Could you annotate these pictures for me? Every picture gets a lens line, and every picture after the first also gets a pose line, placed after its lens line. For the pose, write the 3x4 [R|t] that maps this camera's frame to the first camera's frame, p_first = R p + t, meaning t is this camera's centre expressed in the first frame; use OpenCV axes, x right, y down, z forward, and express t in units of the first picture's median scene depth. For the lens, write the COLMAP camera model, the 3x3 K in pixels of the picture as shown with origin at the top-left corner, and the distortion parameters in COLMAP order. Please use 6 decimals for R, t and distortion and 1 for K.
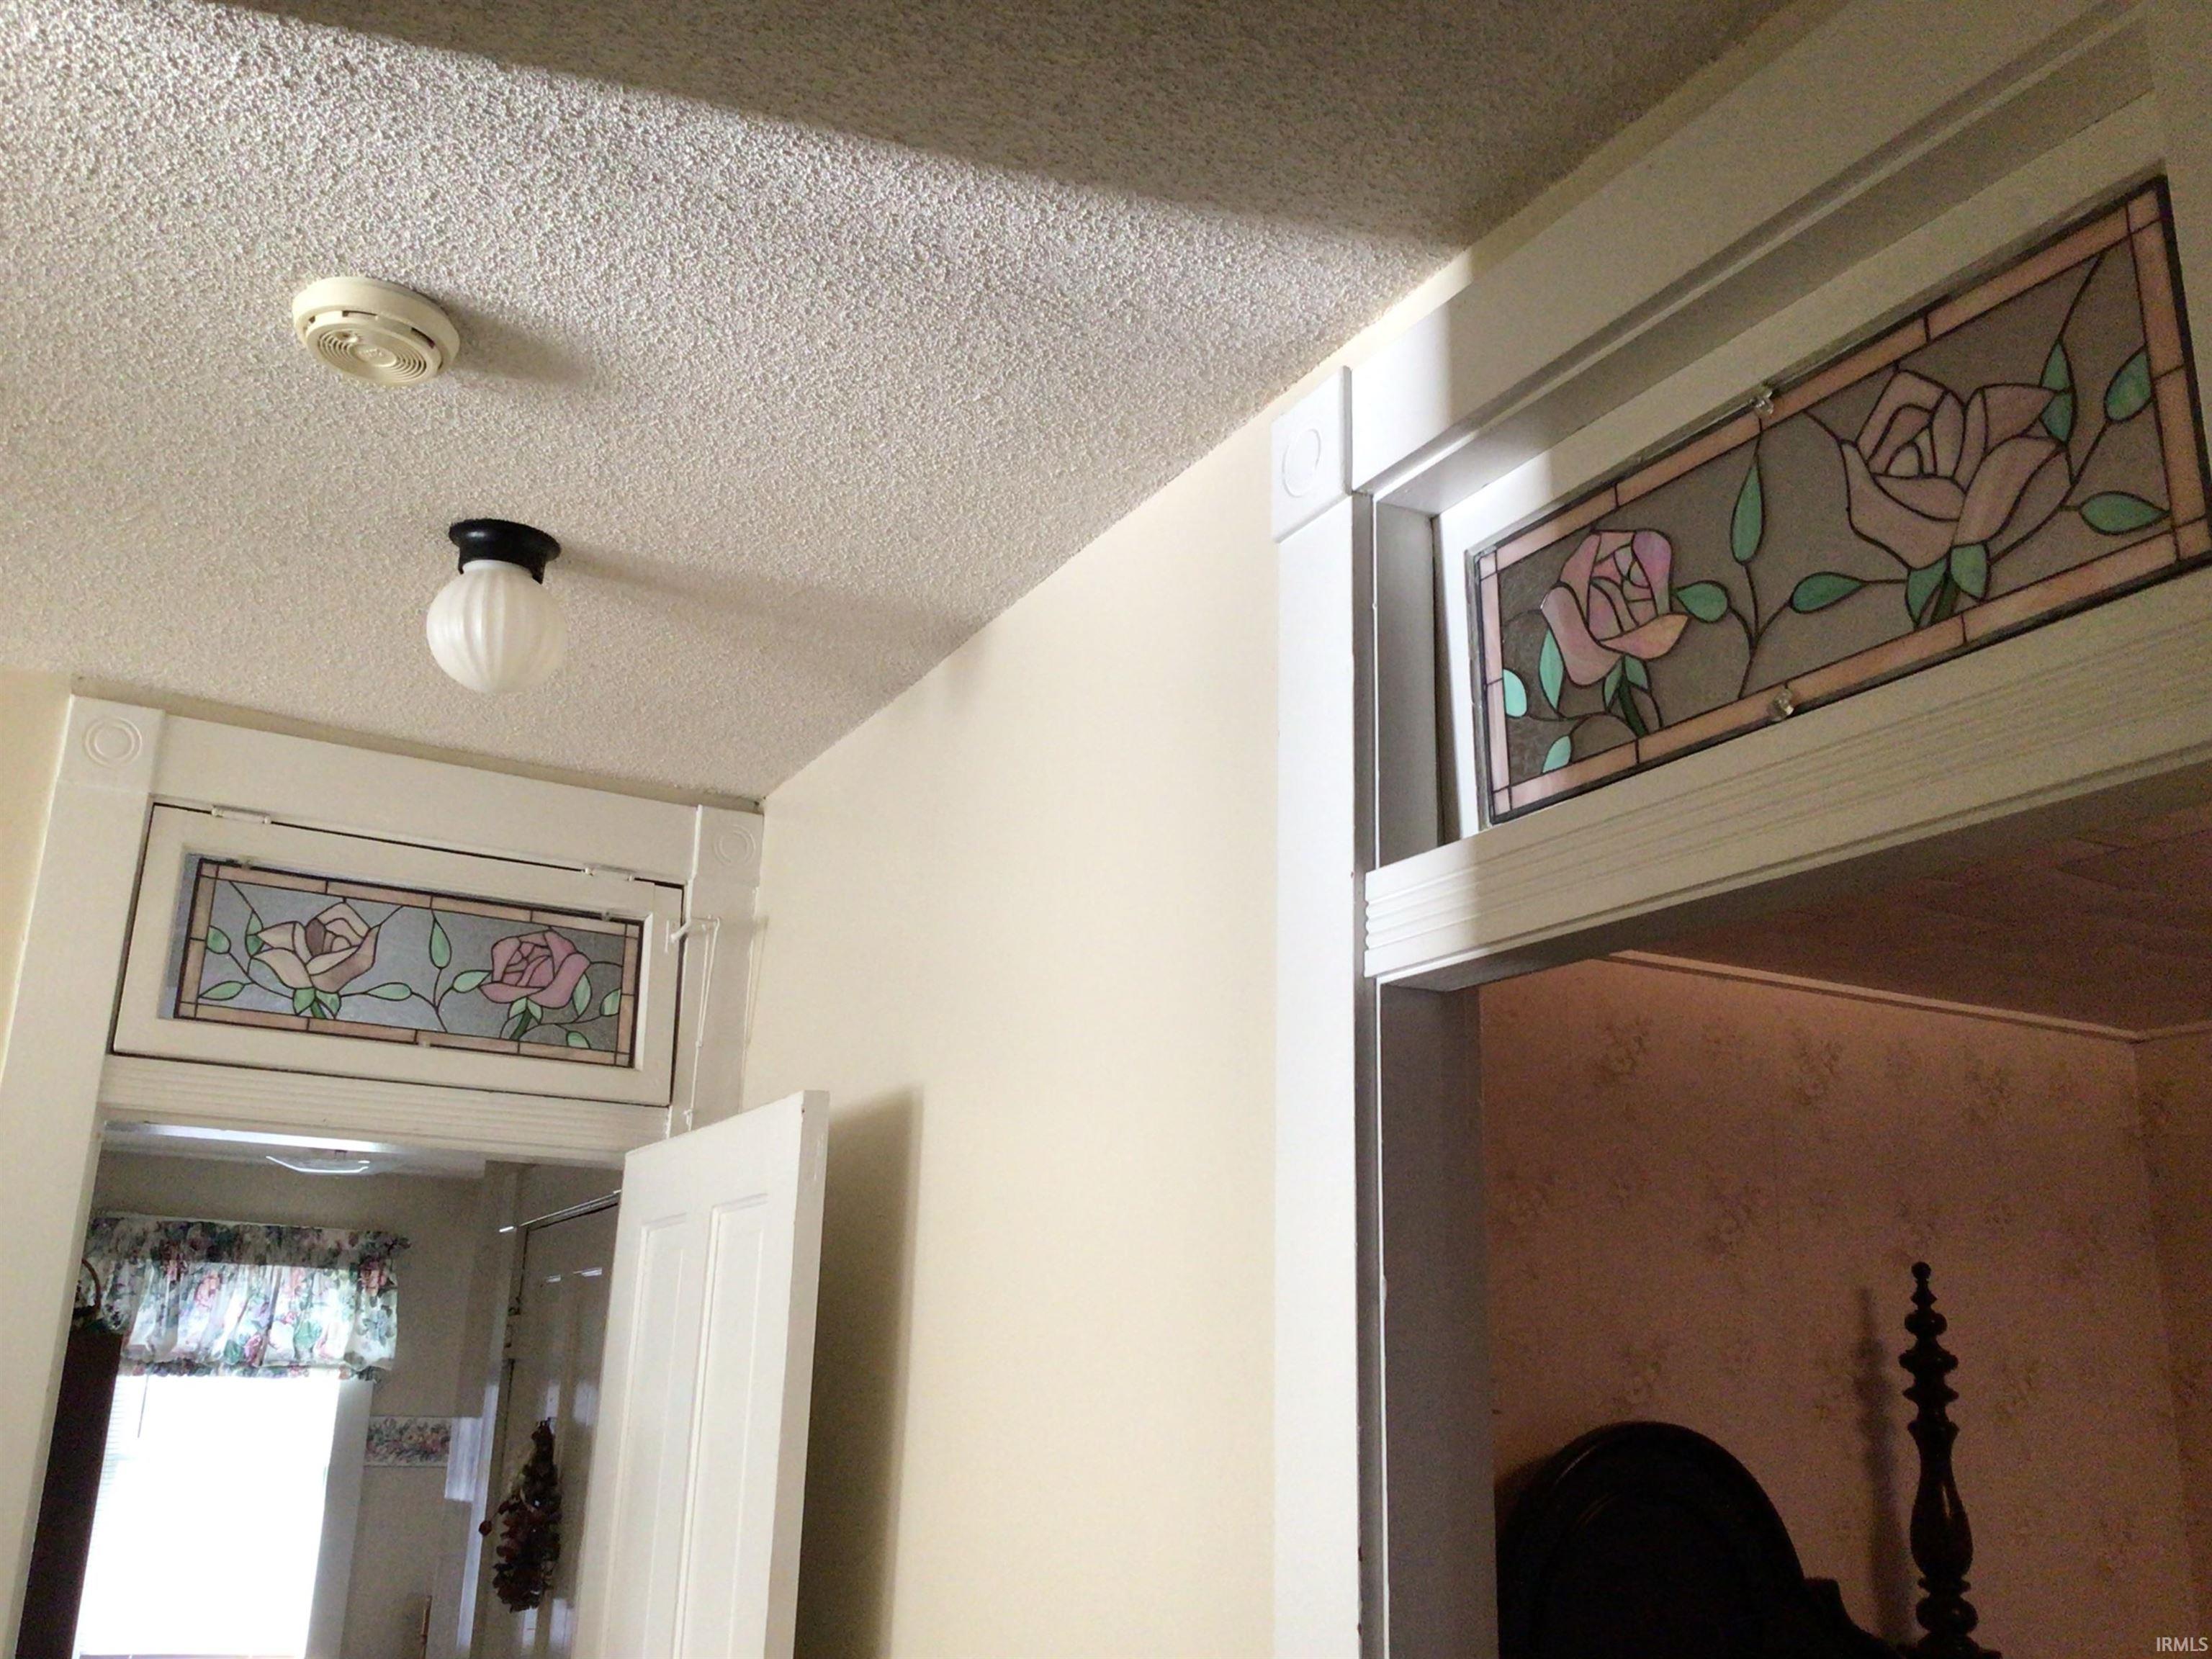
lens RADIAL K [[1966.0, 0, 1097.0], [0, 1966.0, 826.8], [0, 0, 1]] dist [0.090243, -0.136146]
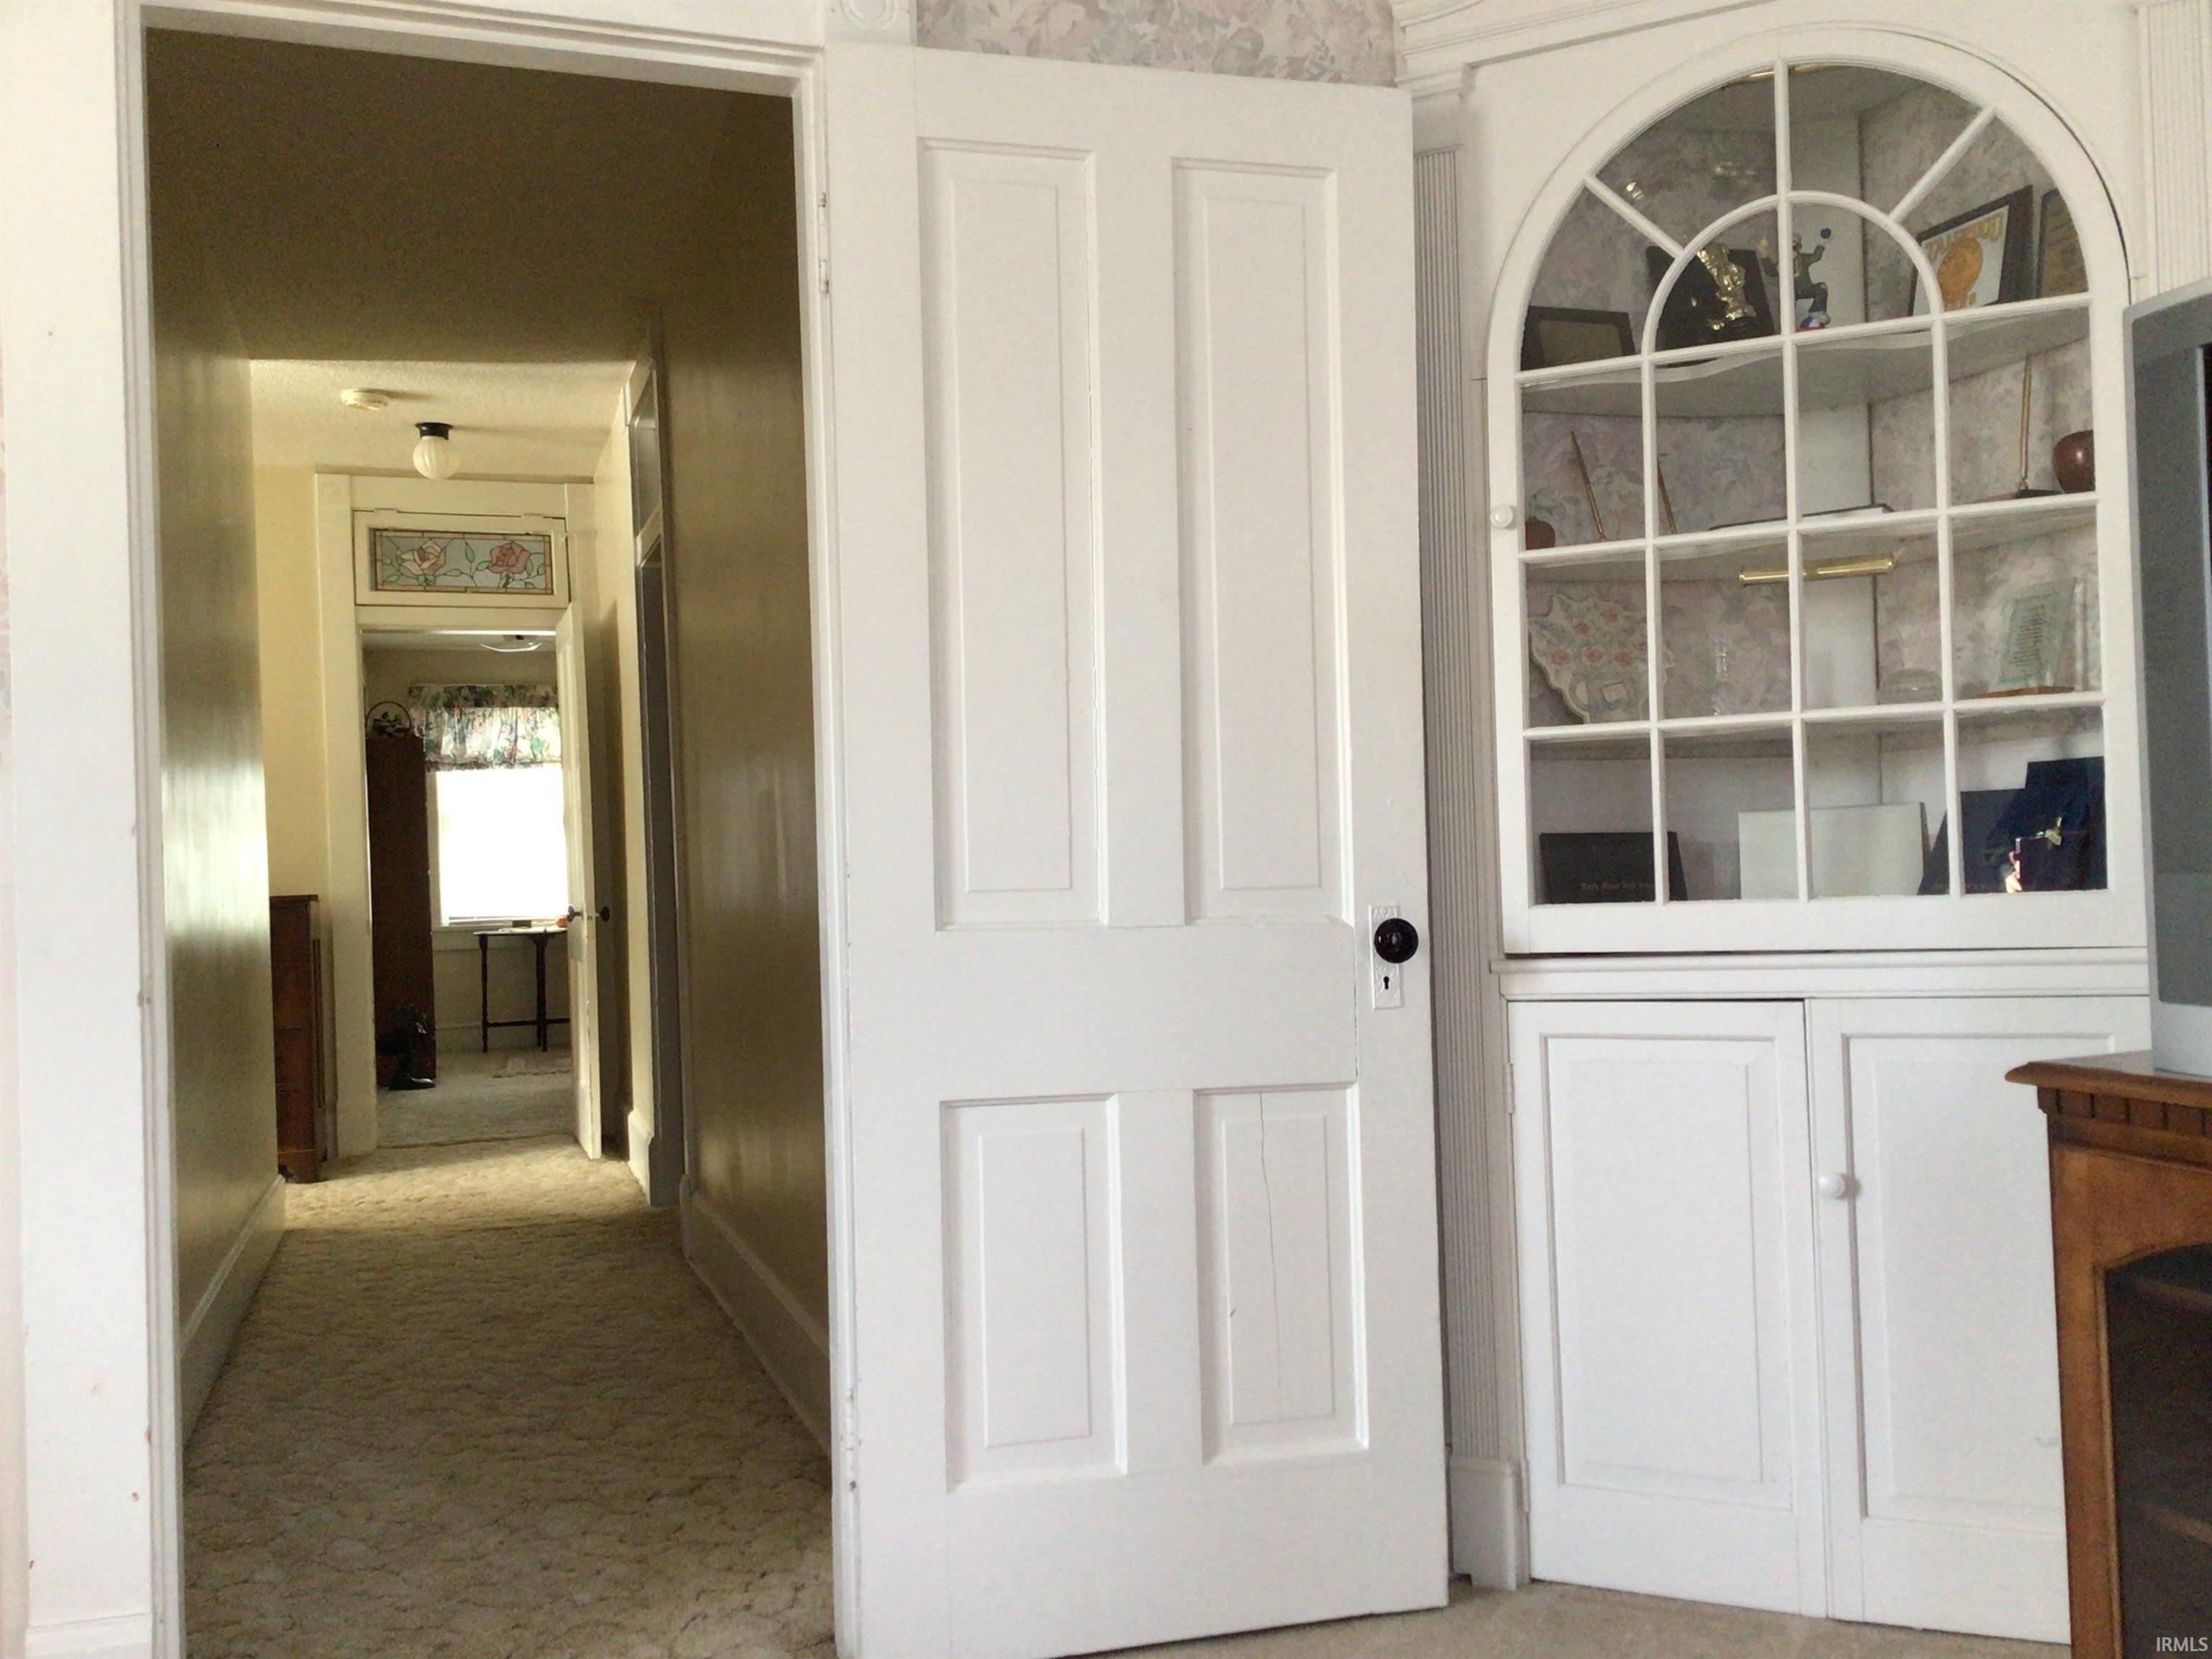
lens RADIAL K [[1966.0, 0, 1112.1], [0, 1966.0, 832.5], [0, 0, 1]] dist [0.090243, -0.136146]
pose [[0.985535, -0.065993, -0.156094, 0.557168], [0.106281, 0.958107, 0.265959, -0.121012], [0.132004, -0.278702, 0.951262, -0.924411]]
